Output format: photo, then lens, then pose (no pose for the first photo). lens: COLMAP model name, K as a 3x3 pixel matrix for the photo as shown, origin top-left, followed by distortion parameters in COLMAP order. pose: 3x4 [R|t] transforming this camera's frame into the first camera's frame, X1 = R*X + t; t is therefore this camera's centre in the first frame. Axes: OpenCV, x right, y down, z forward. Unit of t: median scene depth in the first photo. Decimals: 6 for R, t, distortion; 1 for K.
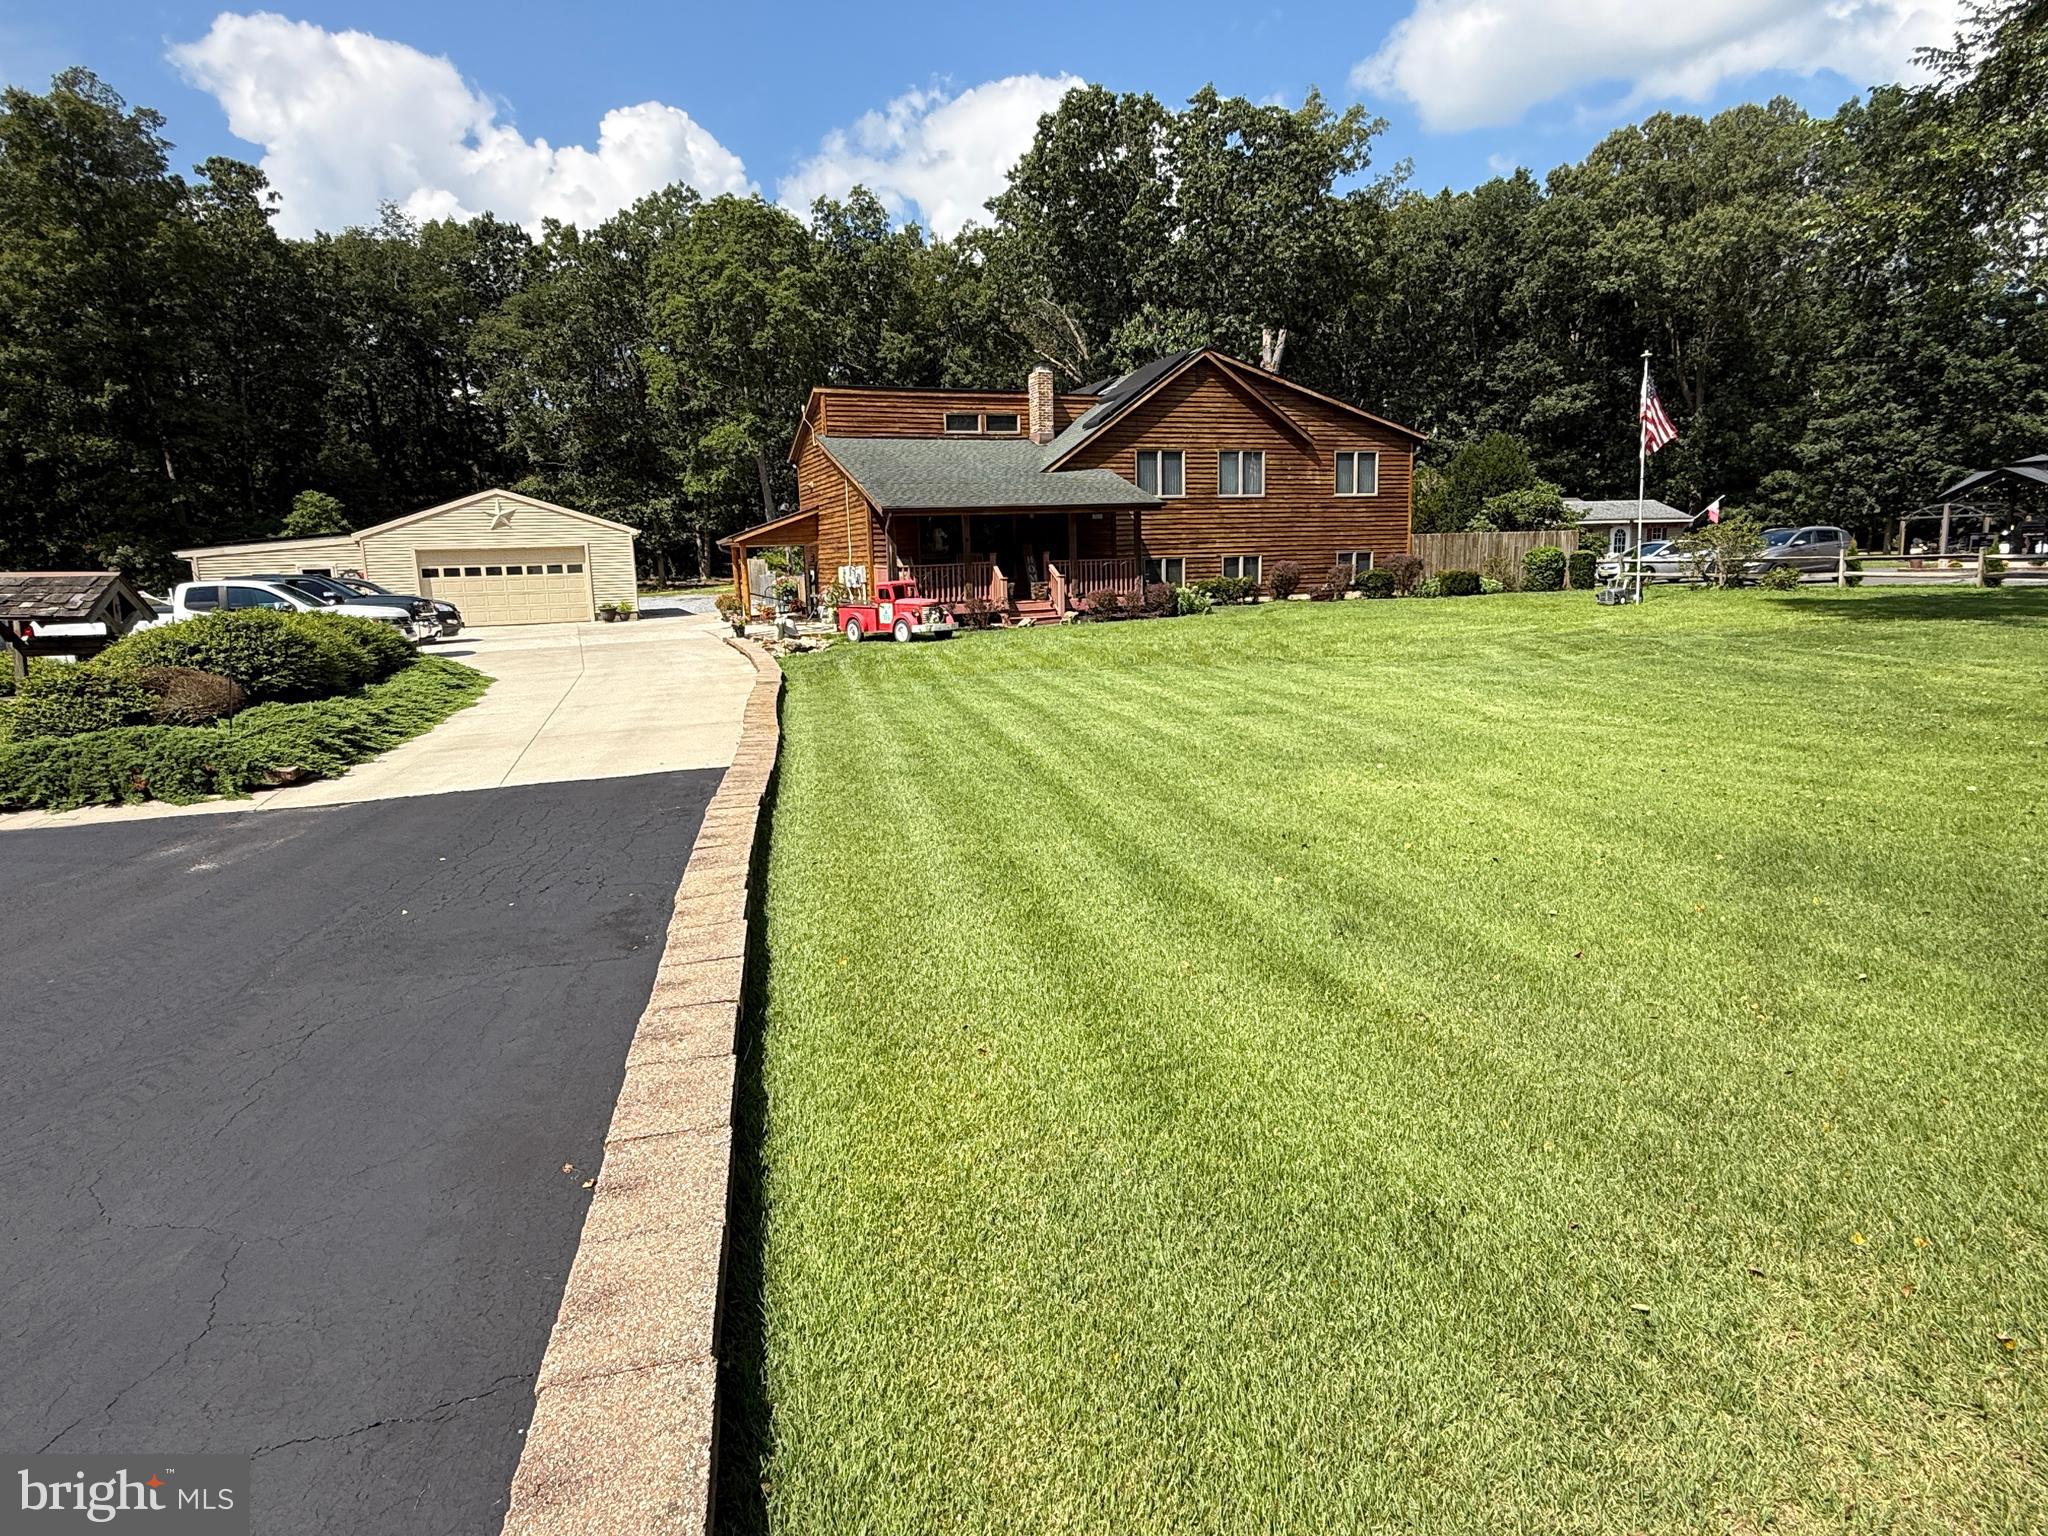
lens RADIAL K [[1113.4, 0, 1024.0], [0, 1113.4, 768.0], [0, 0, 1]] dist [0.000587, 0.000218]
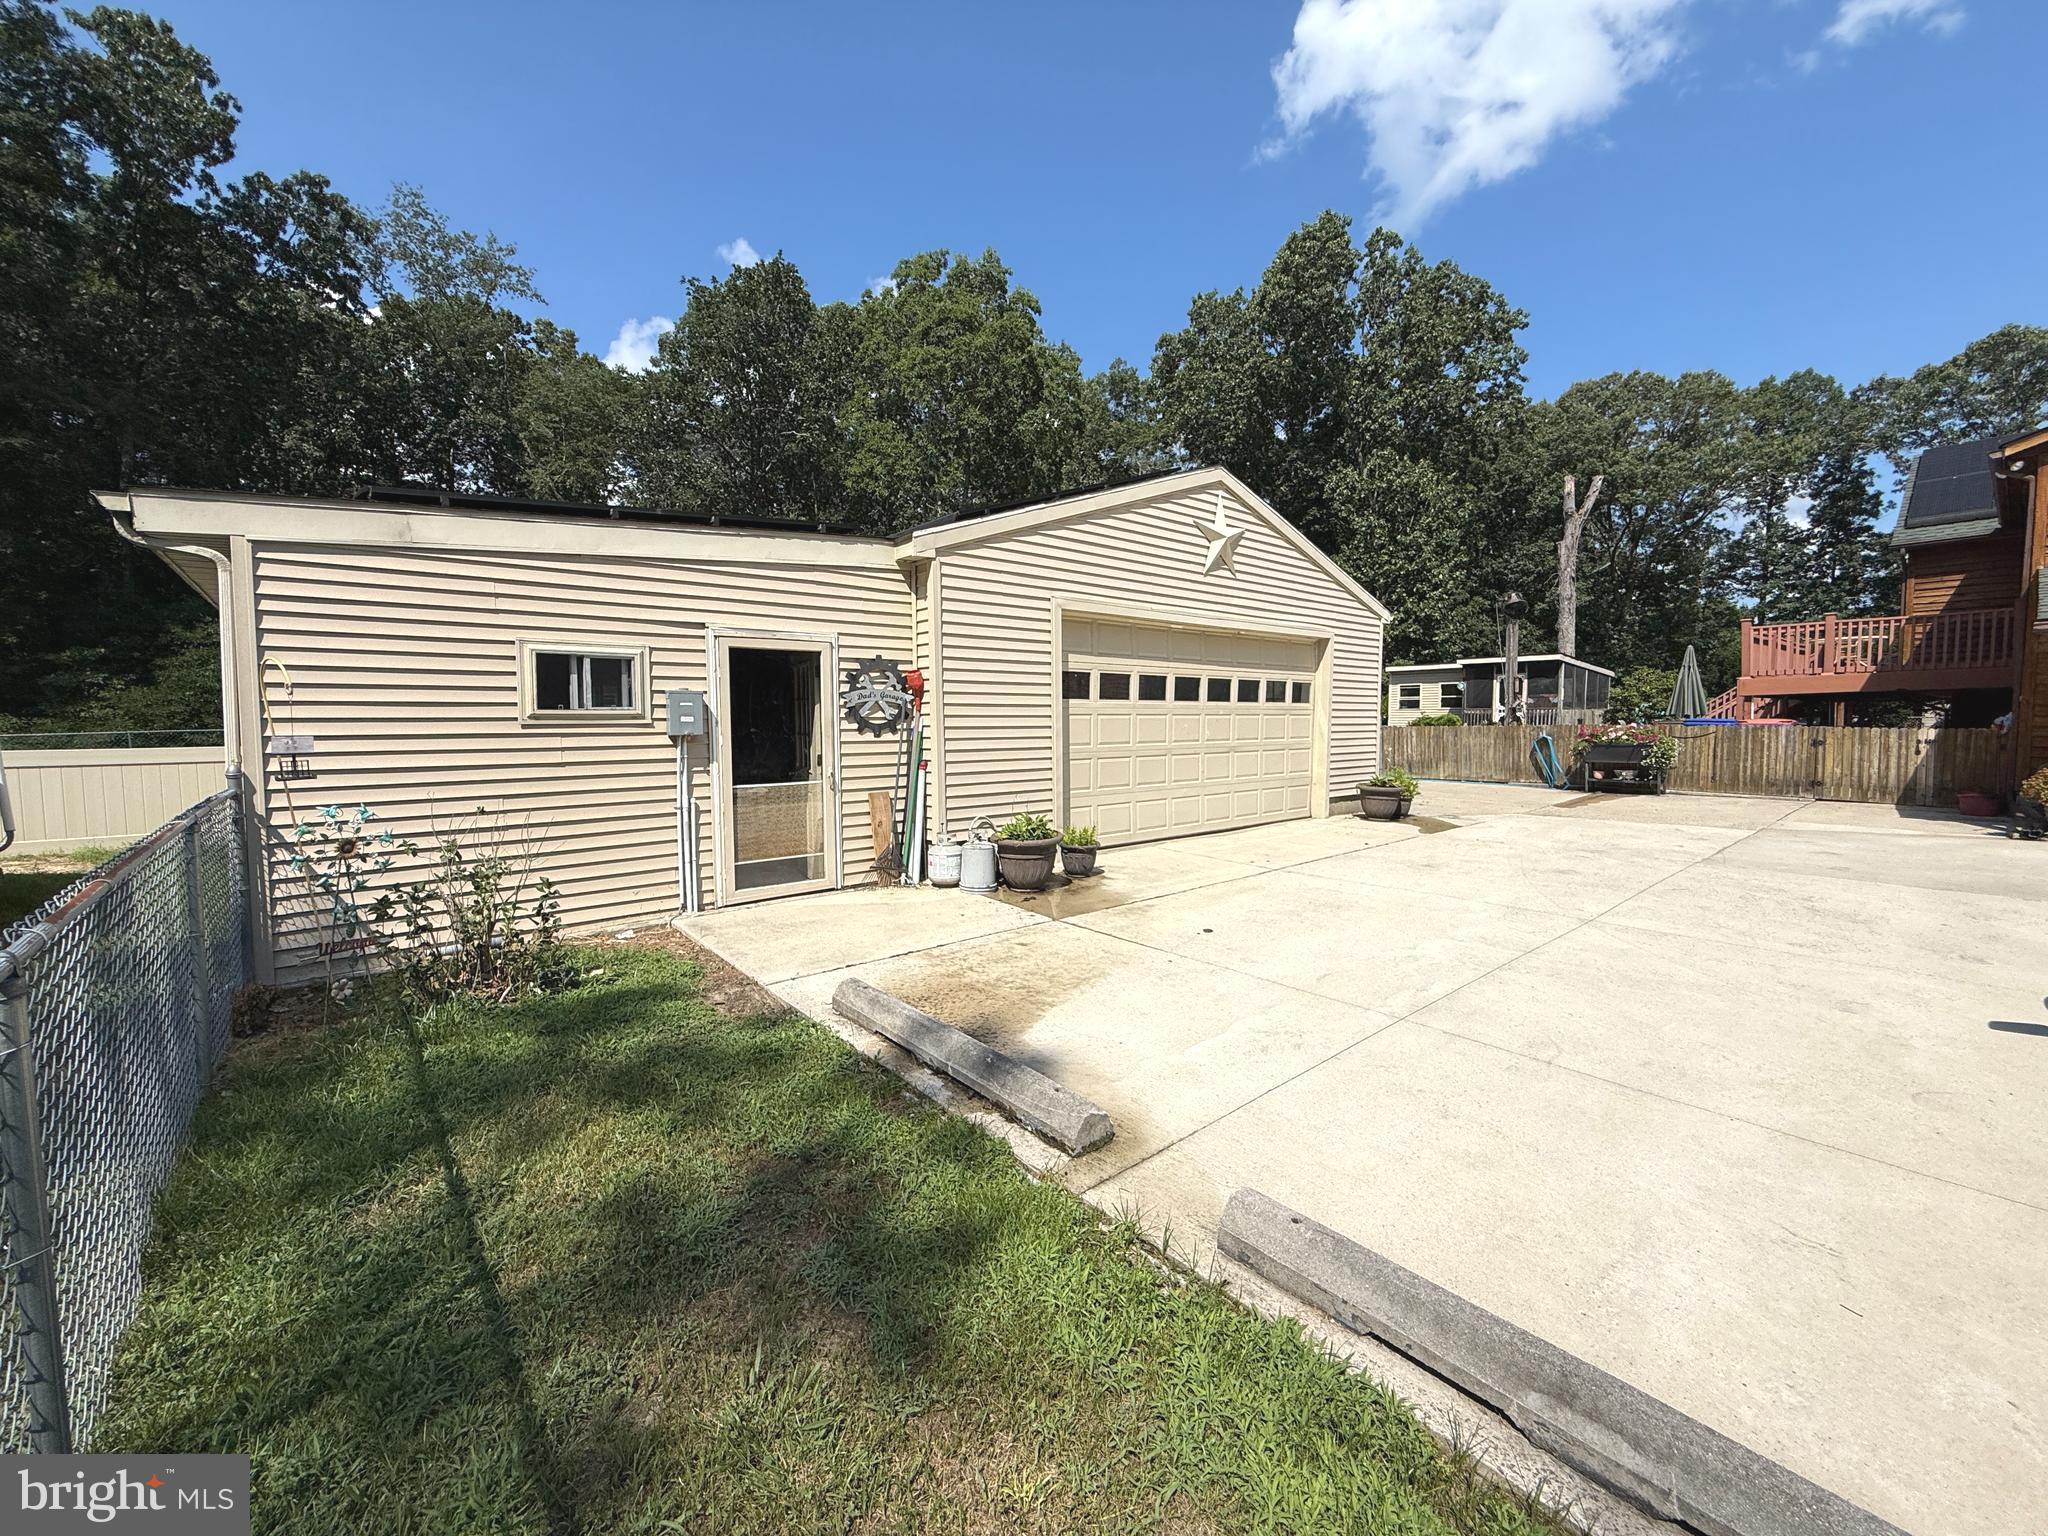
lens RADIAL K [[829.3, 0, 1024.0], [0, 829.3, 768.0], [0, 0, 1]] dist [0.001134, 0.000470]
pose [[0.949658, 0.006884, 0.313214, -0.598289], [0.036431, 0.990549, -0.132229, -0.115355], [-0.311164, 0.136983, 0.940432, 0.751303]]
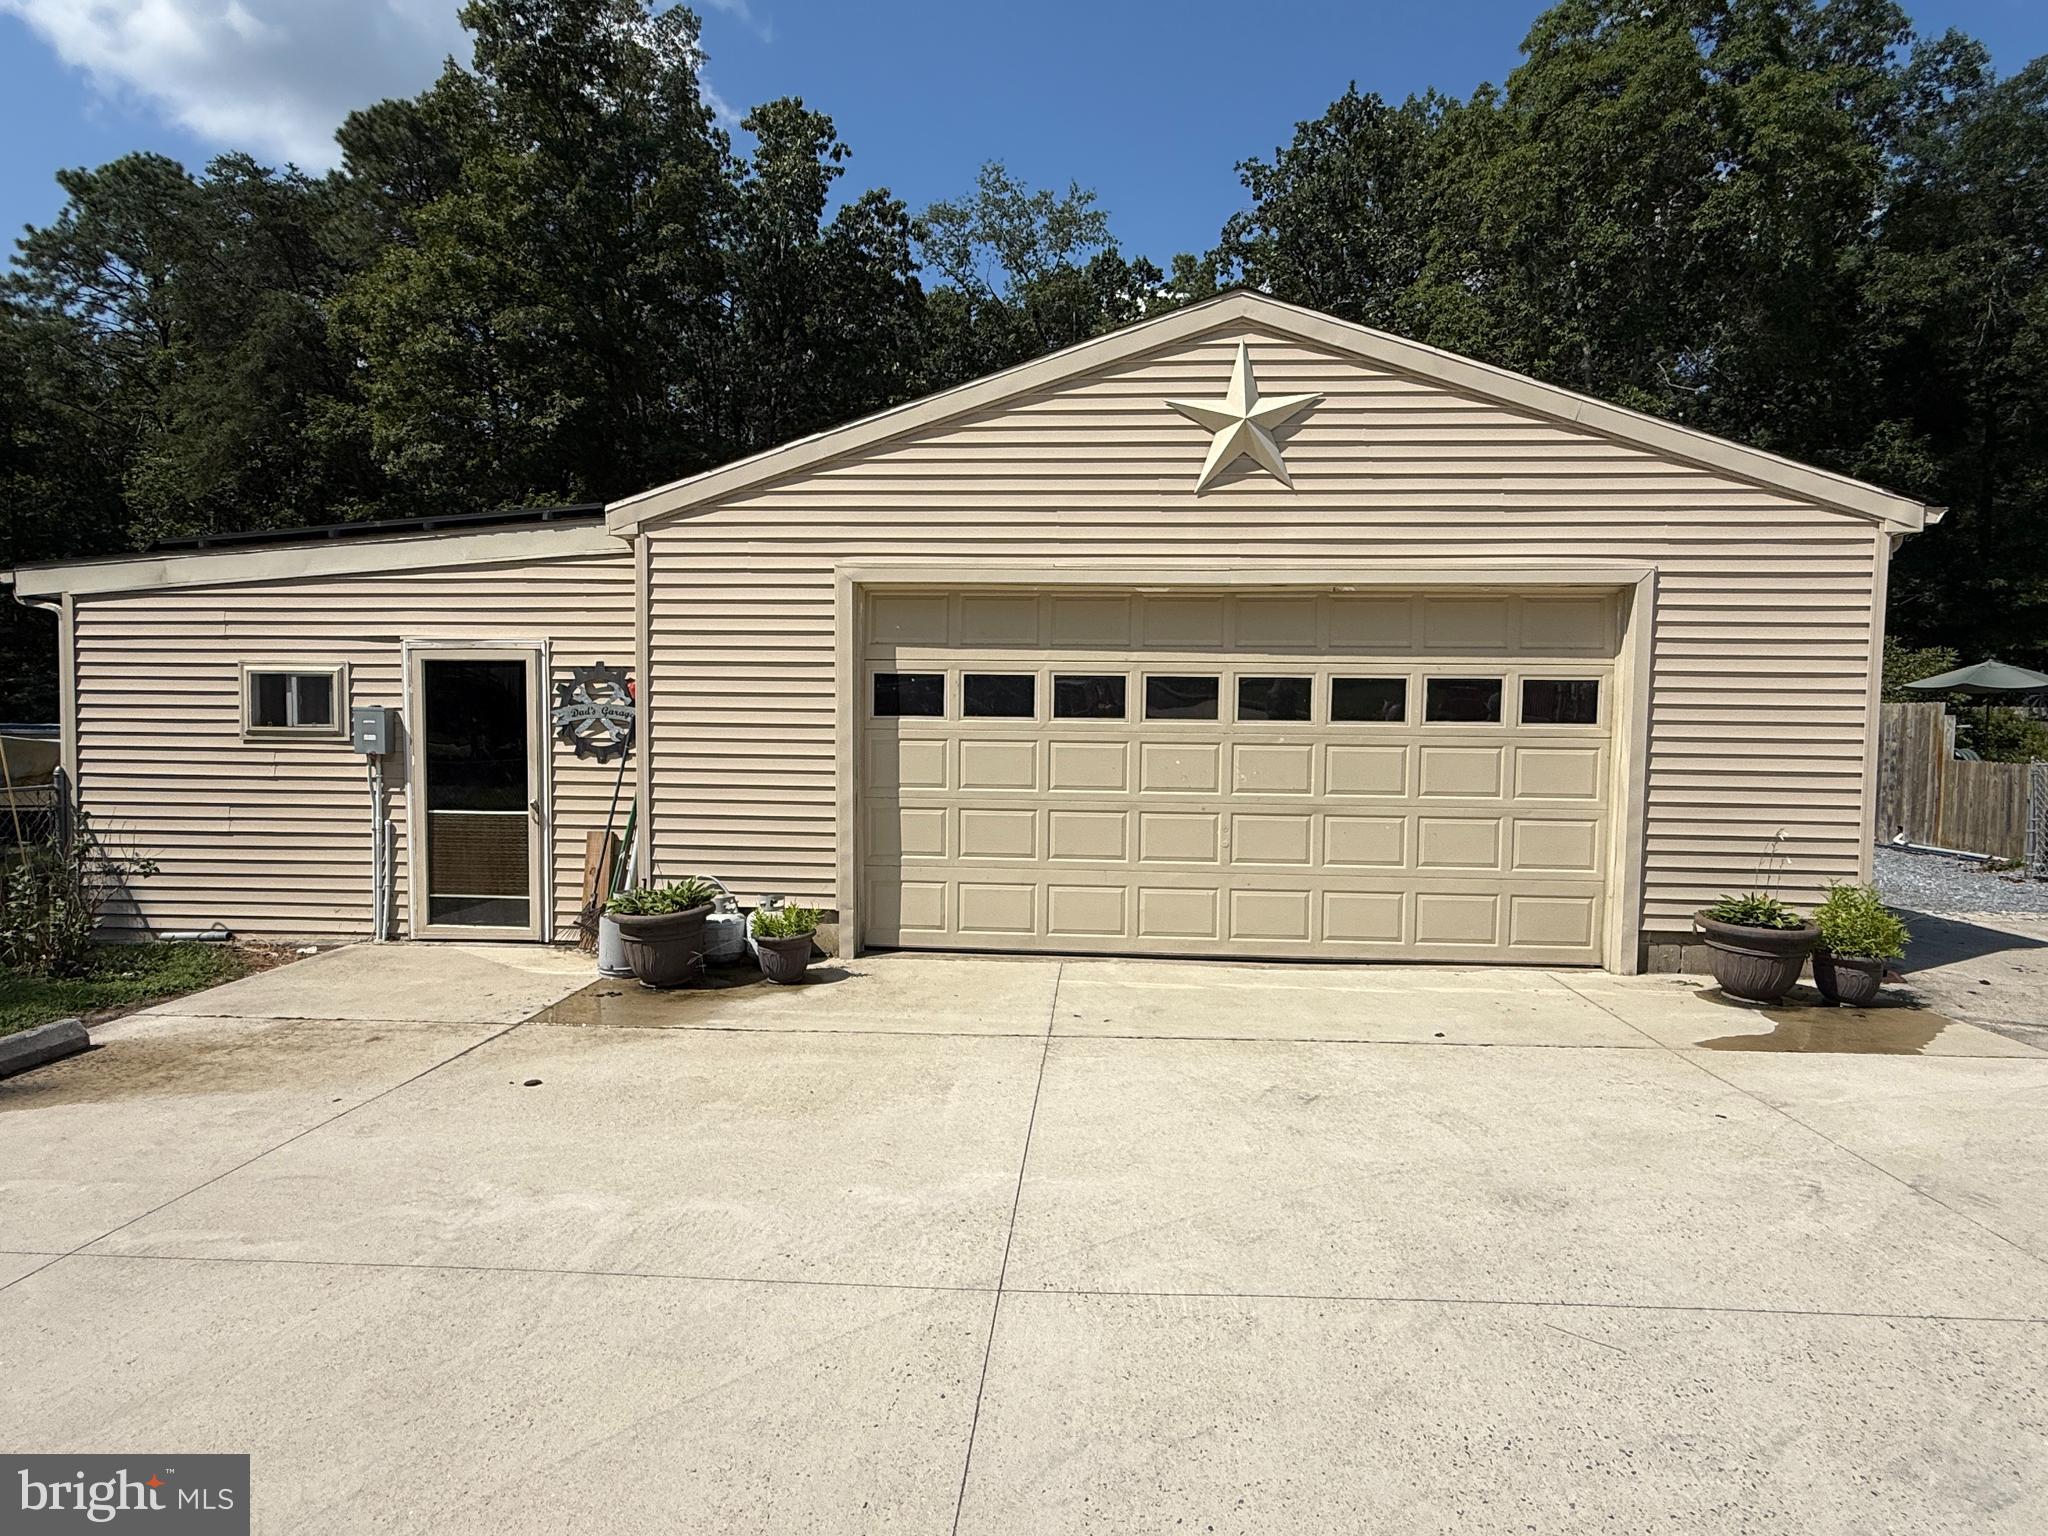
lens RADIAL K [[1123.8, 0, 1024.0], [0, 1123.8, 768.0], [0, 0, 1]] dist [-0.001477, 0.001185]
pose [[0.896538, 0.058689, -0.439062, -0.402145], [-0.121034, 0.985923, -0.115357, -0.134000], [0.426111, 0.156564, 0.891020, 0.789289]]
